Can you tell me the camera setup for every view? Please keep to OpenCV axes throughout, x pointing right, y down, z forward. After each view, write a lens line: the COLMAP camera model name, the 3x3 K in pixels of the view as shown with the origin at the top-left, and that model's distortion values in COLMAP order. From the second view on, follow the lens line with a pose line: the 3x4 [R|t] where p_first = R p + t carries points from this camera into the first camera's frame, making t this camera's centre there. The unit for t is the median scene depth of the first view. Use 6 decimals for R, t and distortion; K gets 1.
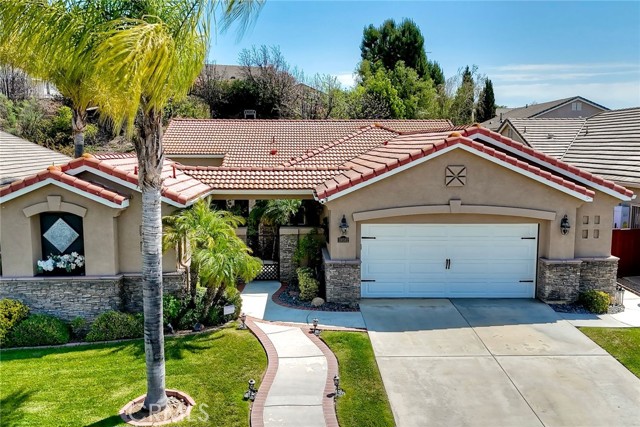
lens RADIAL K [[567.8, 0, 319.5], [0, 567.8, 211.2], [0, 0, 1]] dist [0.064690, -0.068697]
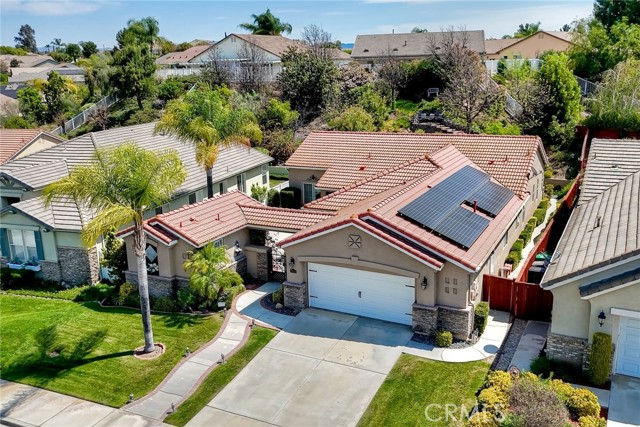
lens RADIAL K [[582.0, 0, 313.6], [0, 582.0, 223.1], [0, 0, 1]] dist [0.039654, 0.000000]
pose [[0.869538, 0.104613, -0.482660, 0.937553], [-0.028027, 0.986185, 0.163257, -0.382217], [0.493071, -0.128431, 0.860457, -0.412241]]
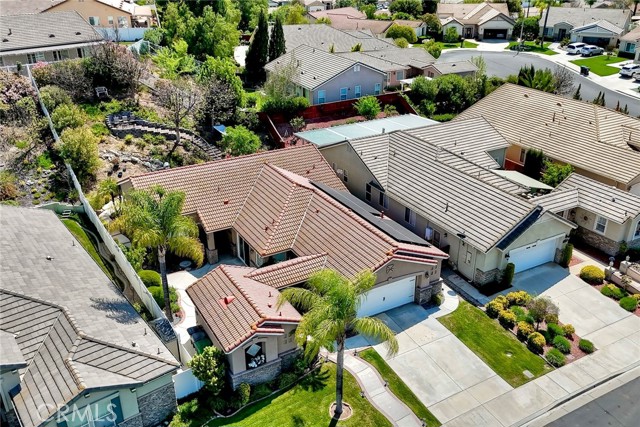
lens RADIAL K [[567.8, 0, 319.3], [0, 567.8, 217.0], [0, 0, 1]] dist [0.064690, -0.068697]
pose [[0.887551, -0.204882, 0.412646, -0.976411], [0.060605, 0.939813, 0.336272, -1.111259], [-0.456706, -0.273450, 0.846549, -0.808038]]
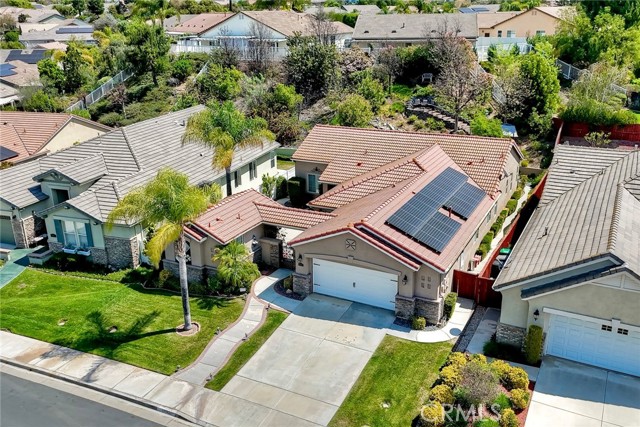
lens RADIAL K [[567.8, 0, 312.3], [0, 567.8, 224.5], [0, 0, 1]] dist [0.064690, -0.068697]
pose [[0.867268, 0.158196, -0.472039, 1.068992], [-0.038636, 0.966698, 0.252986, -0.637496], [0.496341, -0.201169, 0.844498, -0.695249]]
